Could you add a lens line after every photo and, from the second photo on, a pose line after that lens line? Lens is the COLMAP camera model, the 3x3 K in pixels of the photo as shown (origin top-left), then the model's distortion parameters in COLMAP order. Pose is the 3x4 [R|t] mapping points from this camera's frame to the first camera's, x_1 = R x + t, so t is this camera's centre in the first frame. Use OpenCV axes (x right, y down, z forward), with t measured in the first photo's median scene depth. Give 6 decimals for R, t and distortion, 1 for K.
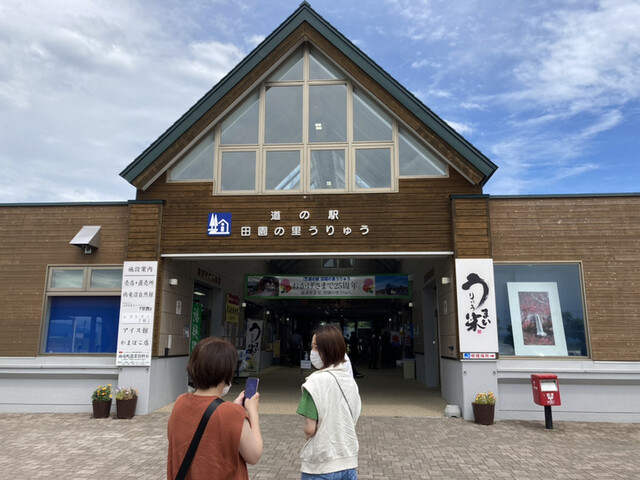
lens RADIAL K [[525.2, 0, 317.0], [0, 525.2, 211.1], [0, 0, 1]] dist [0.089111, -0.004558]
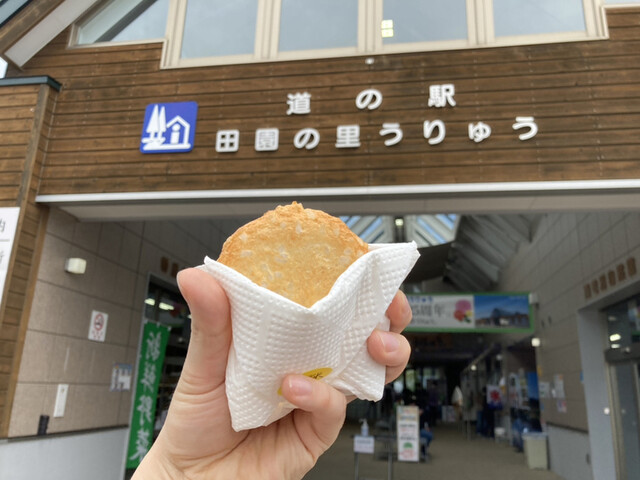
lens RADIAL K [[540.7, 0, 316.6], [0, 540.7, 214.0], [0, 0, 1]] dist [-0.006349, 0.003298]
pose [[0.995528, 0.001972, -0.094451, -0.024232], [-0.008590, 0.997530, -0.069707, 0.124830], [0.094080, 0.070207, 0.993086, 0.582064]]
